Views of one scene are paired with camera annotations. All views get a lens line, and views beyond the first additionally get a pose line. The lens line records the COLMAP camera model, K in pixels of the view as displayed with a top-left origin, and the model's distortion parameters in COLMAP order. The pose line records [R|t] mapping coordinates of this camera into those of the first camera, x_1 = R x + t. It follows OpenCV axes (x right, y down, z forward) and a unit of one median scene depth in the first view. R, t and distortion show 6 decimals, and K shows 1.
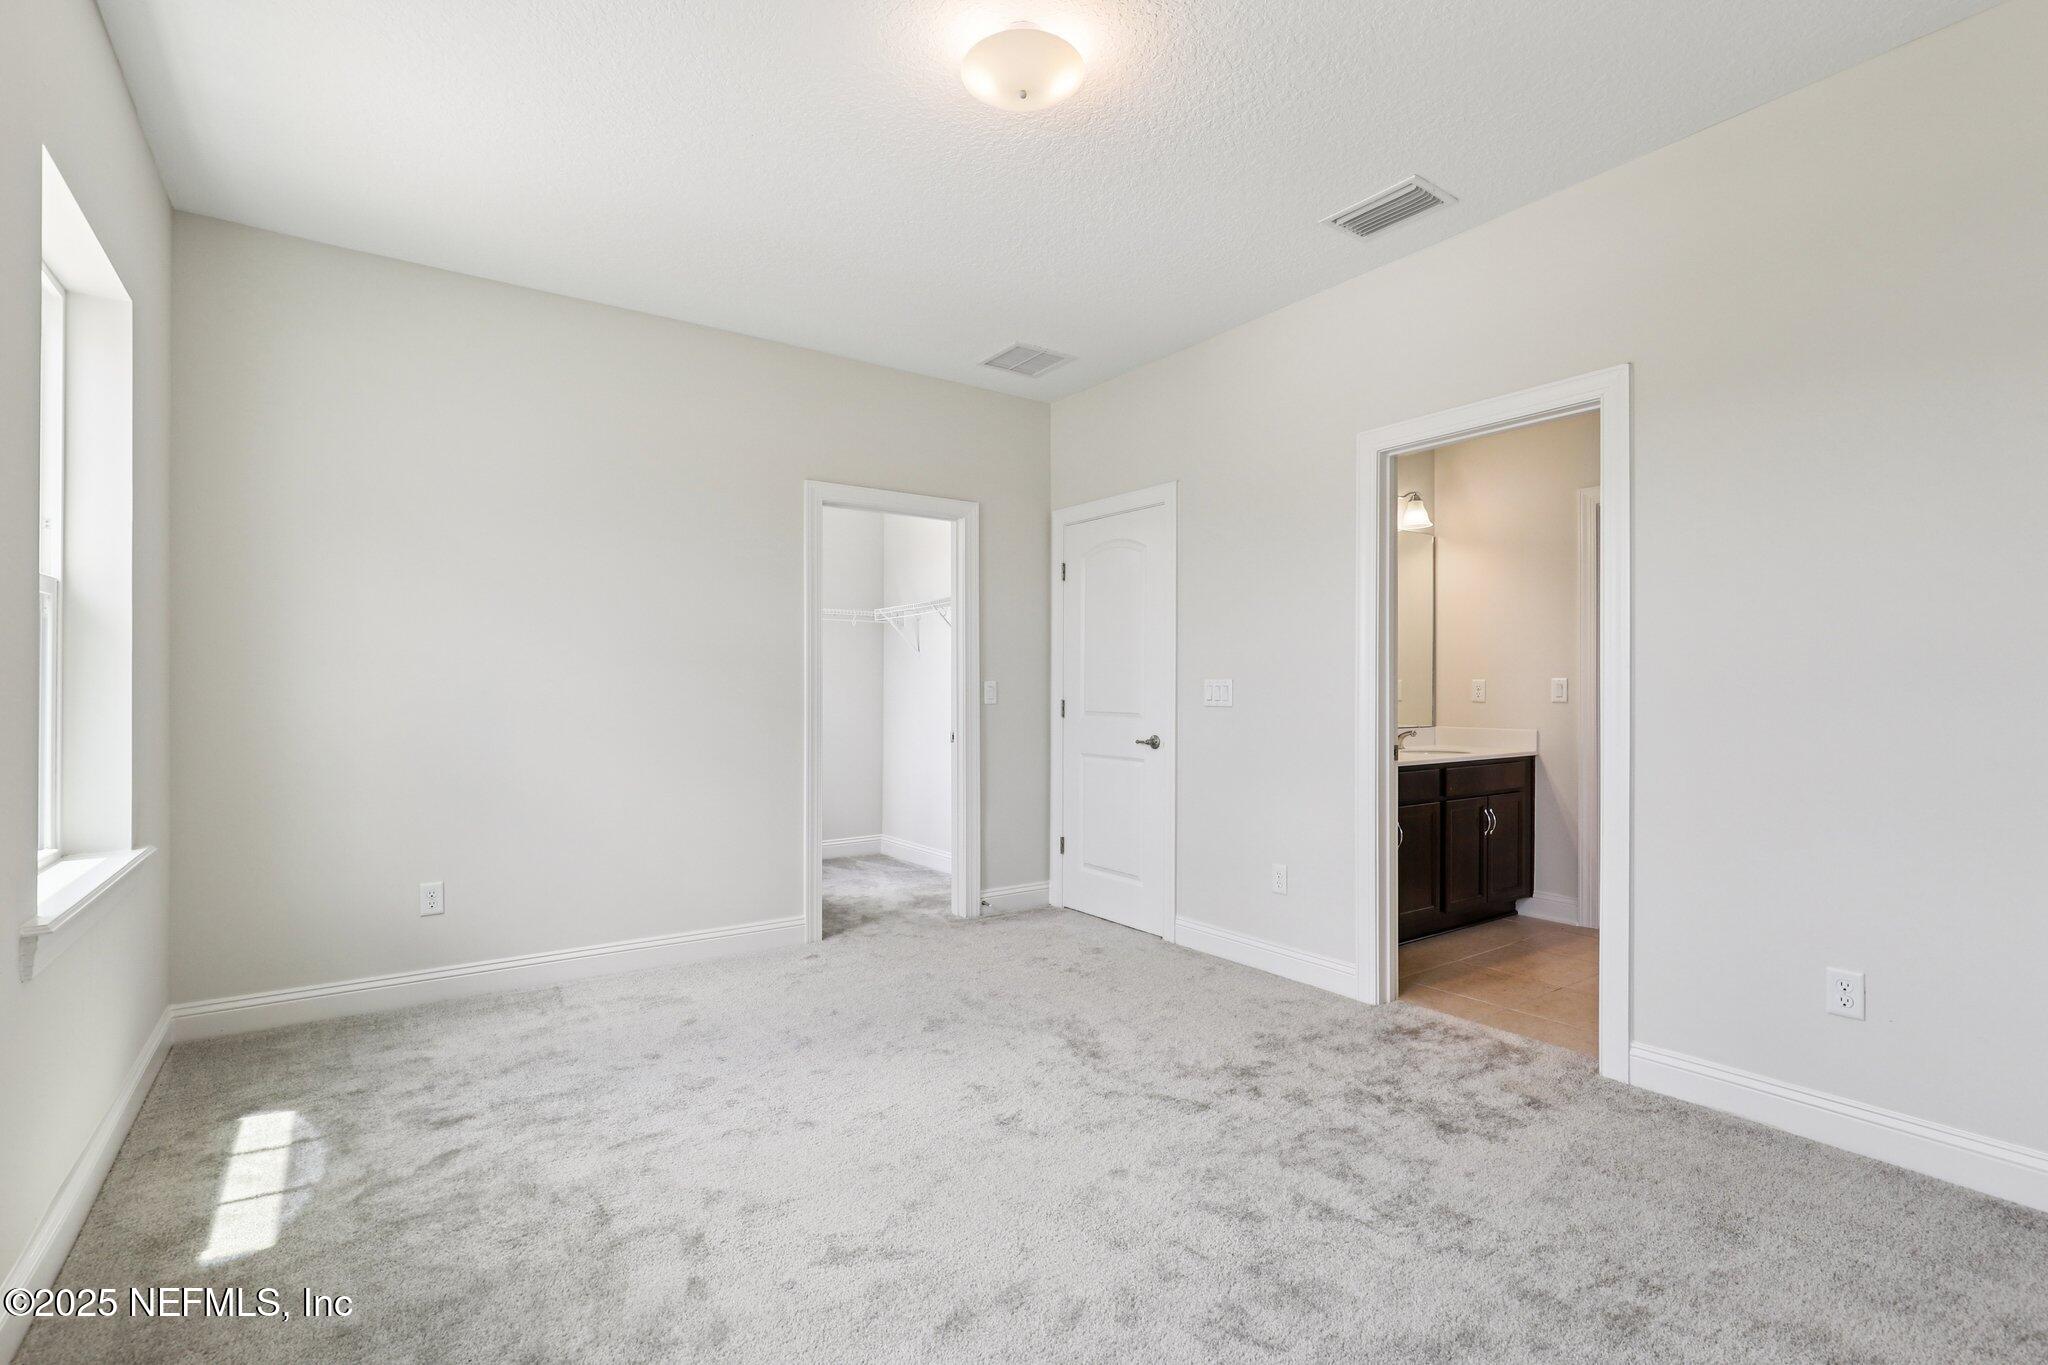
lens RADIAL K [[949.8, 0, 1022.6], [0, 949.8, 683.9], [0, 0, 1]] dist [0.000778, -0.000885]
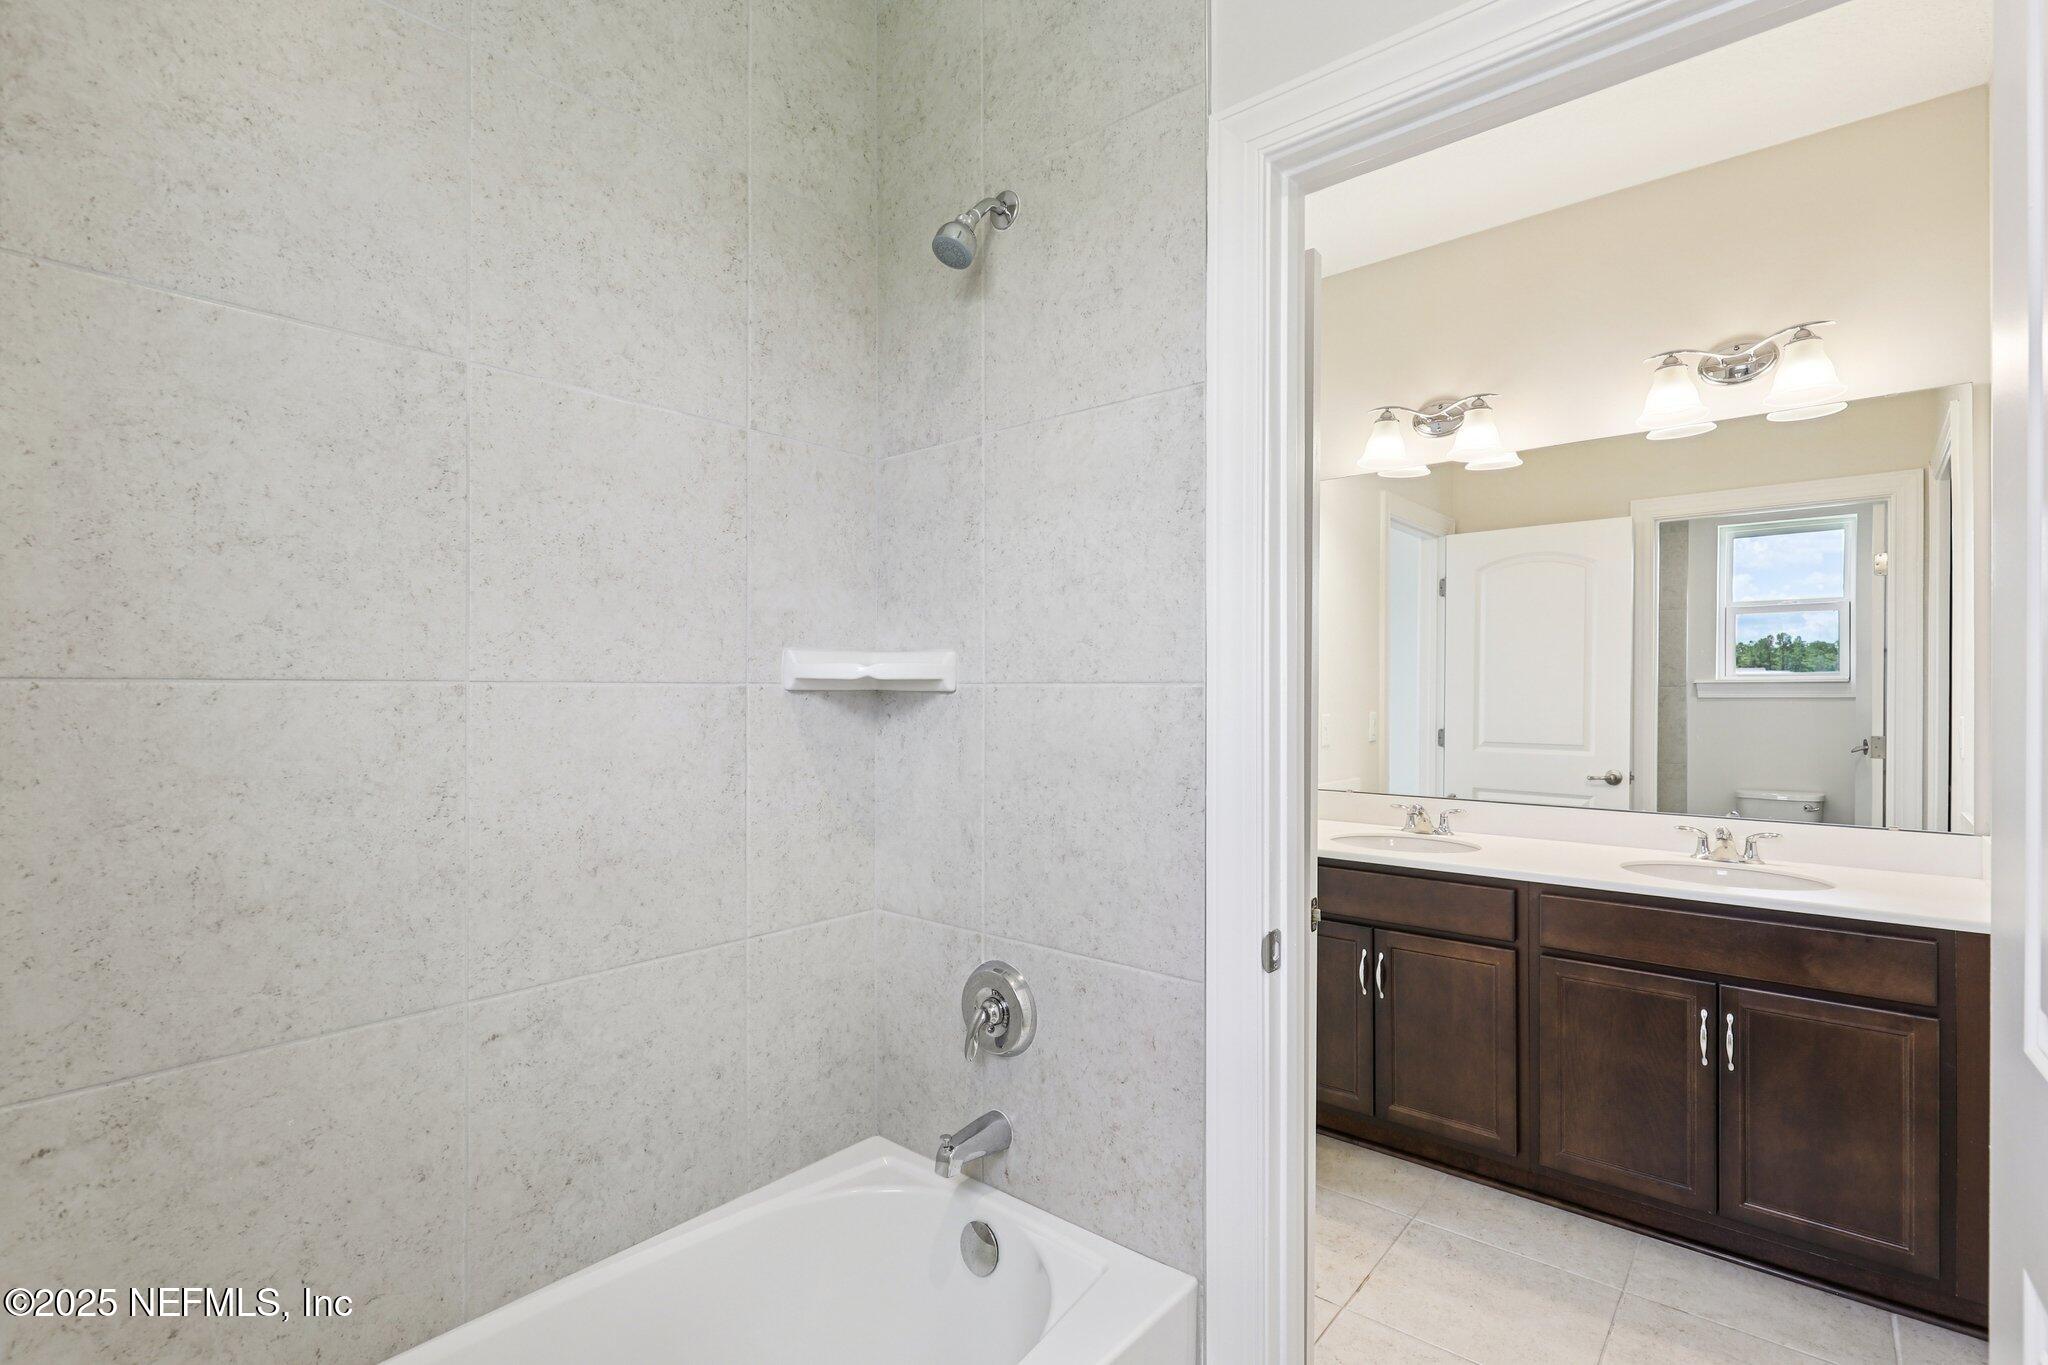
lens RADIAL K [[949.8, 0, 1022.6], [0, 949.8, 683.9], [0, 0, 1]] dist [0.000778, -0.000885]
pose [[0.236315, -0.008669, -0.971638, 0.815356], [0.004361, 0.999960, -0.007861, -0.022973], [0.971667, -0.002379, 0.236343, 0.541516]]
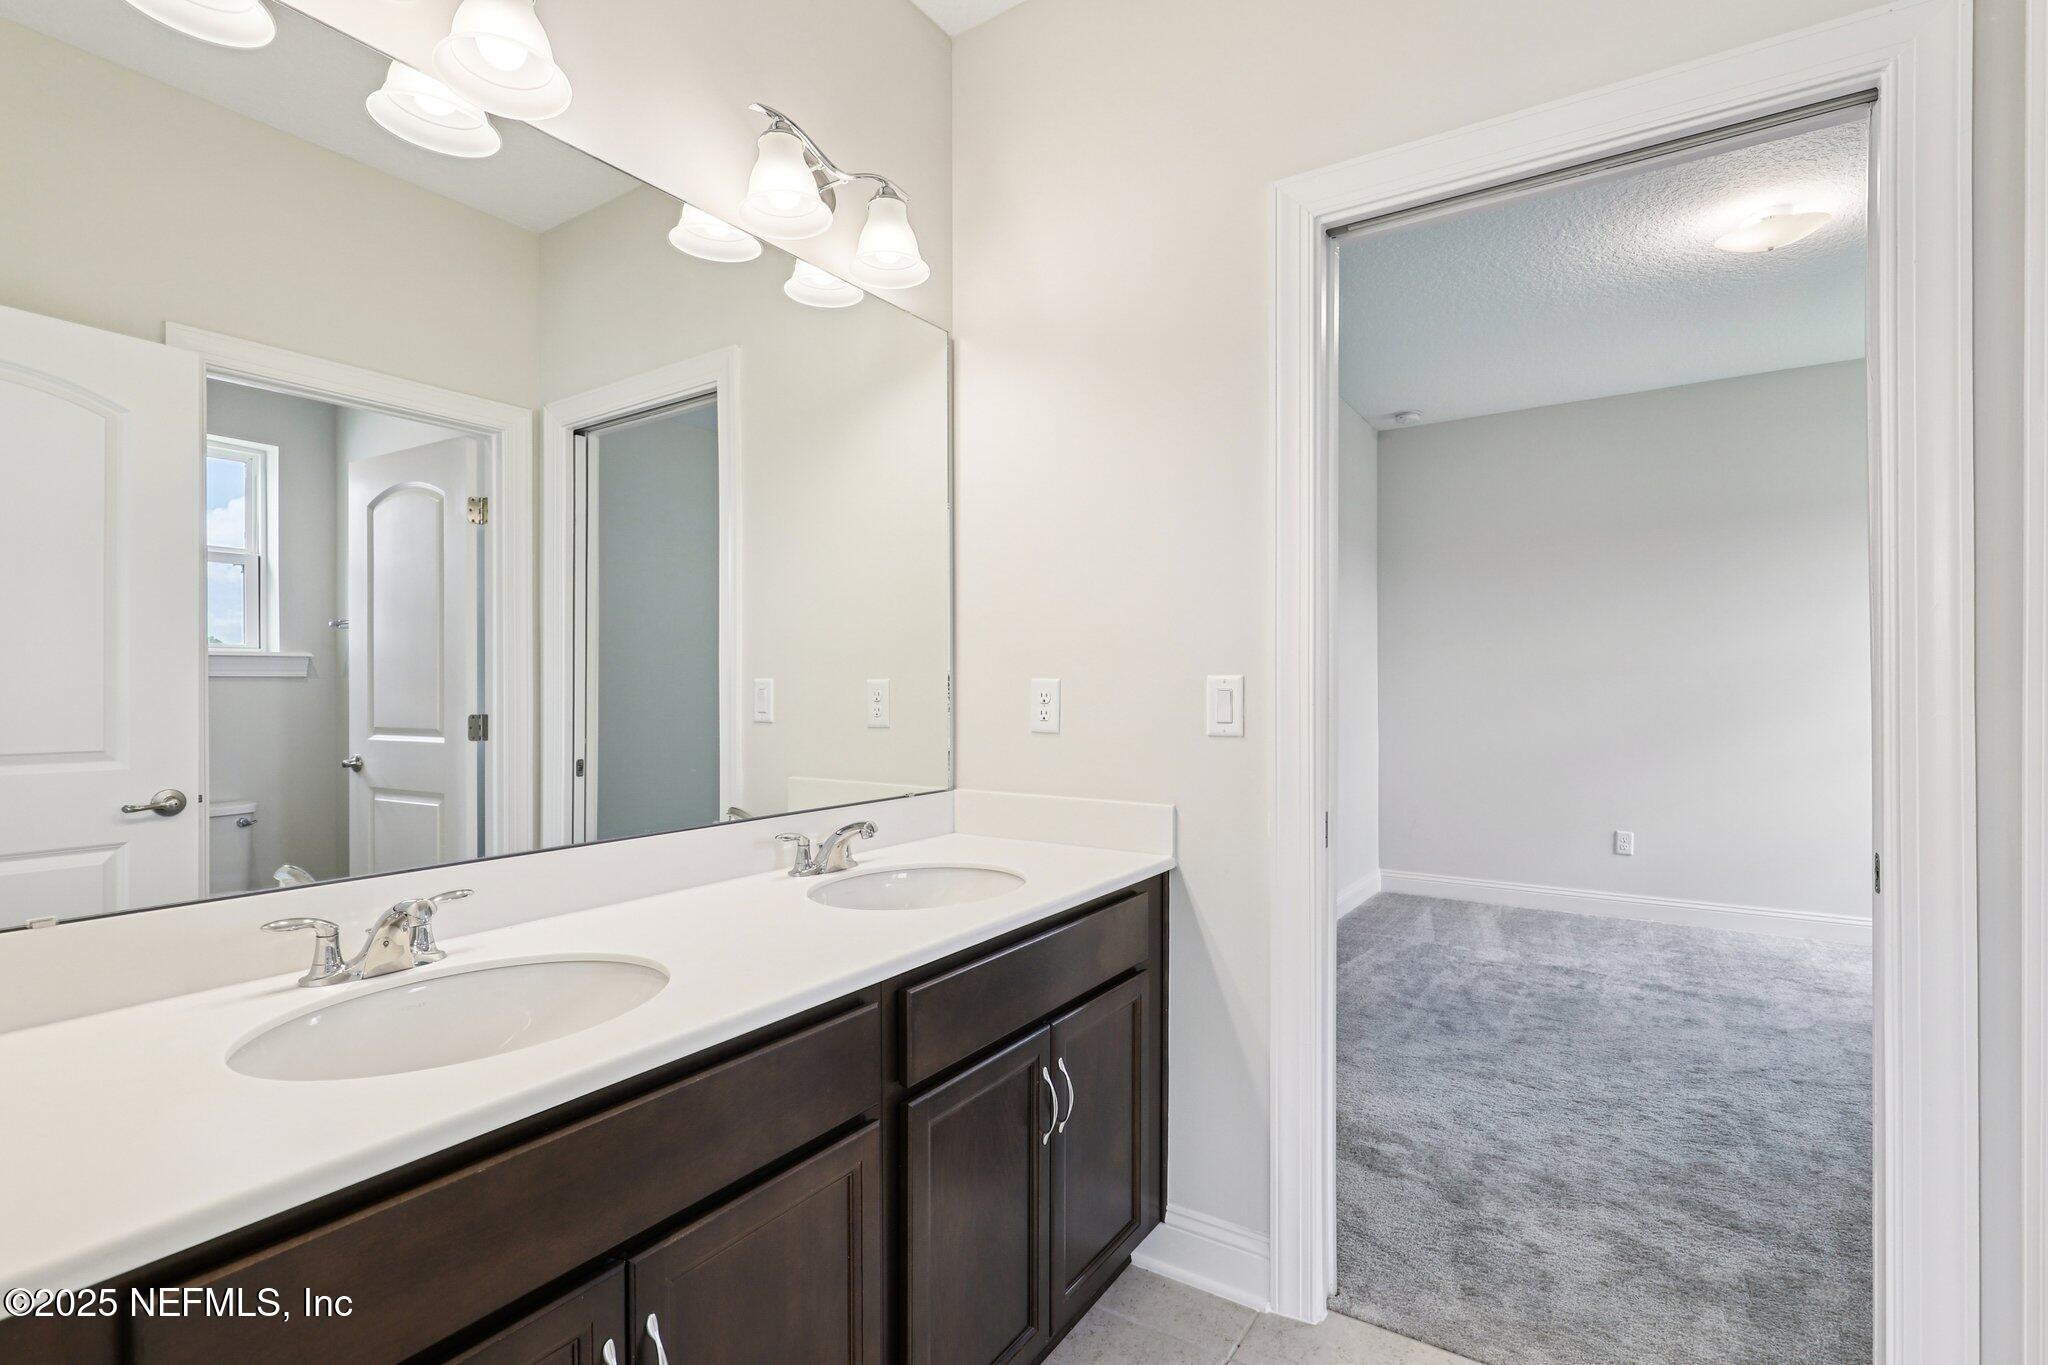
lens RADIAL K [[949.8, 0, 1022.6], [0, 949.8, 683.9], [0, 0, 1]] dist [0.000778, -0.000885]
pose [[0.936242, -0.002383, 0.351349, 0.345598], [0.002630, 0.999997, -0.000225, -0.002419], [-0.351347, 0.001135, 0.936245, 0.656217]]
